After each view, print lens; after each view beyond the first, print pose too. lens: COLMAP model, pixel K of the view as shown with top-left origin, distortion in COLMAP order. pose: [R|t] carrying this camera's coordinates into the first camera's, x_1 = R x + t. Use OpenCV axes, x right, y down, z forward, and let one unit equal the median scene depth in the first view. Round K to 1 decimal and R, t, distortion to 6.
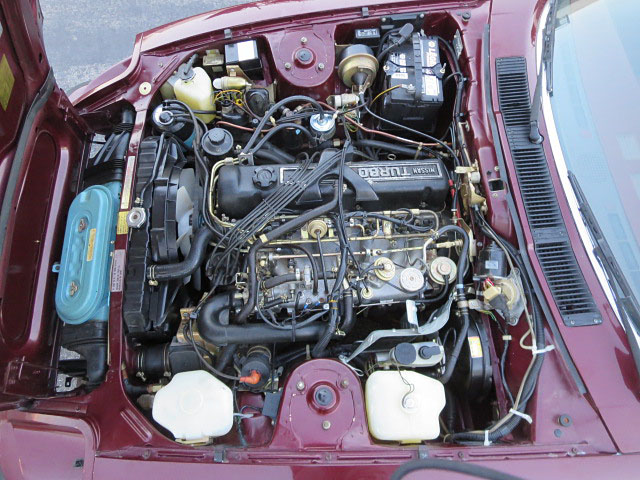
lens RADIAL K [[471.0, 0, 317.3], [0, 471.0, 237.9], [0, 0, 1]] dist [-0.004164, -0.007050]
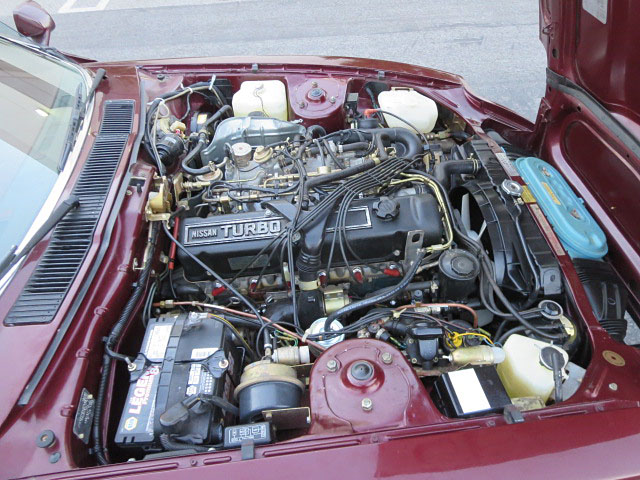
lens RADIAL K [[471.0, 0, 317.3], [0, 471.0, 237.9], [0, 0, 1]] dist [-0.004164, -0.007050]
pose [[-0.998833, 0.047926, -0.005988, 0.026279], [-0.022880, -0.360327, 0.932546, -0.954590], [0.042535, 0.931594, 0.361003, 0.708631]]
